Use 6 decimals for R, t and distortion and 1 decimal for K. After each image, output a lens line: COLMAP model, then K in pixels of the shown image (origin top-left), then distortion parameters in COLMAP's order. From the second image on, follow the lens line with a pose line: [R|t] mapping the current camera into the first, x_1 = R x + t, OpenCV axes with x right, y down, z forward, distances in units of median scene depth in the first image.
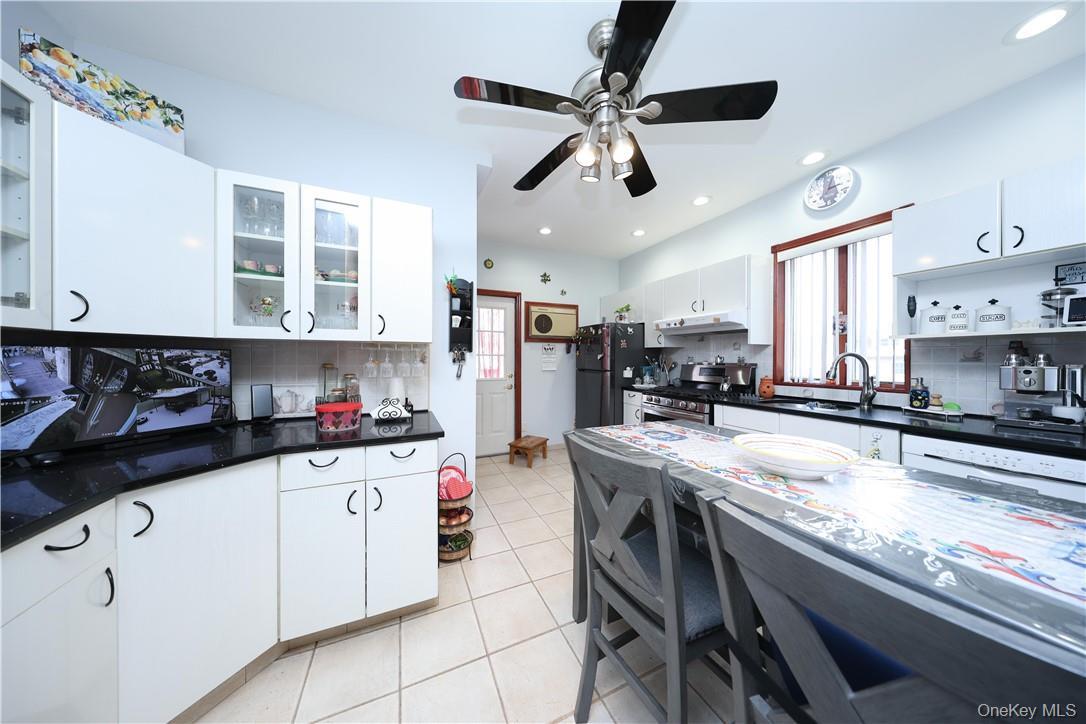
lens RADIAL K [[314.0, 0, 542.1], [0, 314.0, 358.4], [0, 0, 1]] dist [-0.001557, -0.000090]
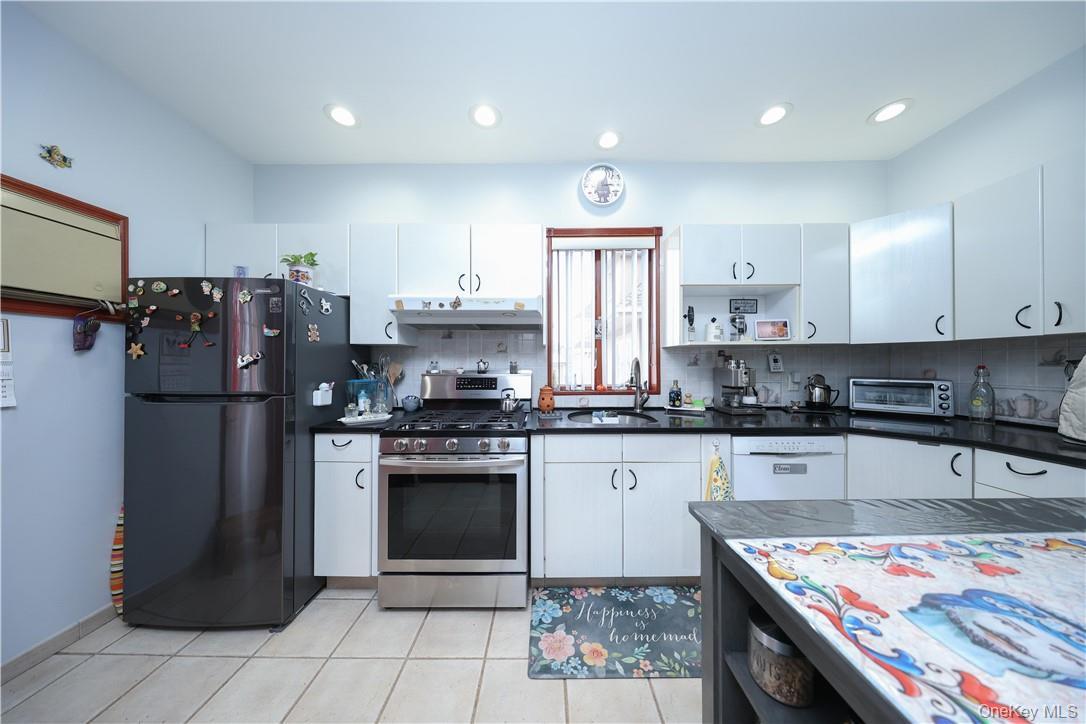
lens RADIAL K [[314.0, 0, 540.8], [0, 314.0, 364.5], [0, 0, 1]] dist [-0.001557, -0.000090]
pose [[0.412456, -0.003957, 0.910969, -0.025433], [0.003523, 0.999990, 0.002748, -0.000150], [-0.910971, 0.002076, 0.412466, 0.609799]]
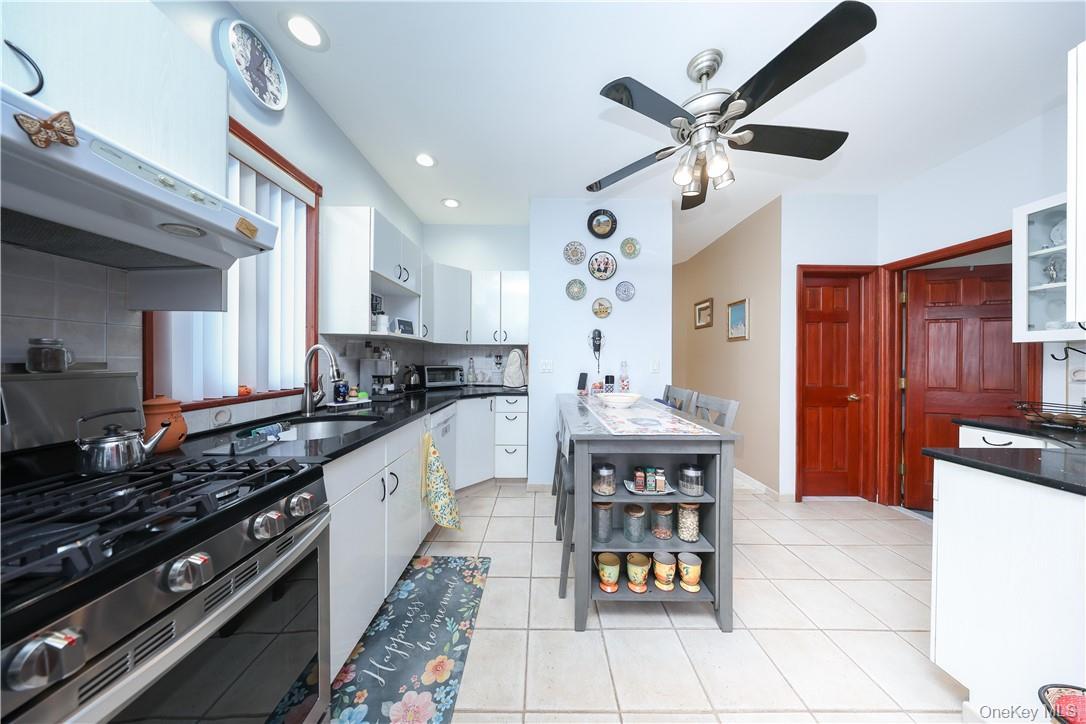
lens RADIAL K [[314.0, 0, 547.3], [0, 314.0, 360.9], [0, 0, 1]] dist [-0.001557, -0.000090]
pose [[-0.921419, -0.014623, 0.388296, 0.127166], [-0.013167, 0.999893, 0.006411, 0.006056], [-0.388348, 0.000795, -0.921513, 1.047073]]
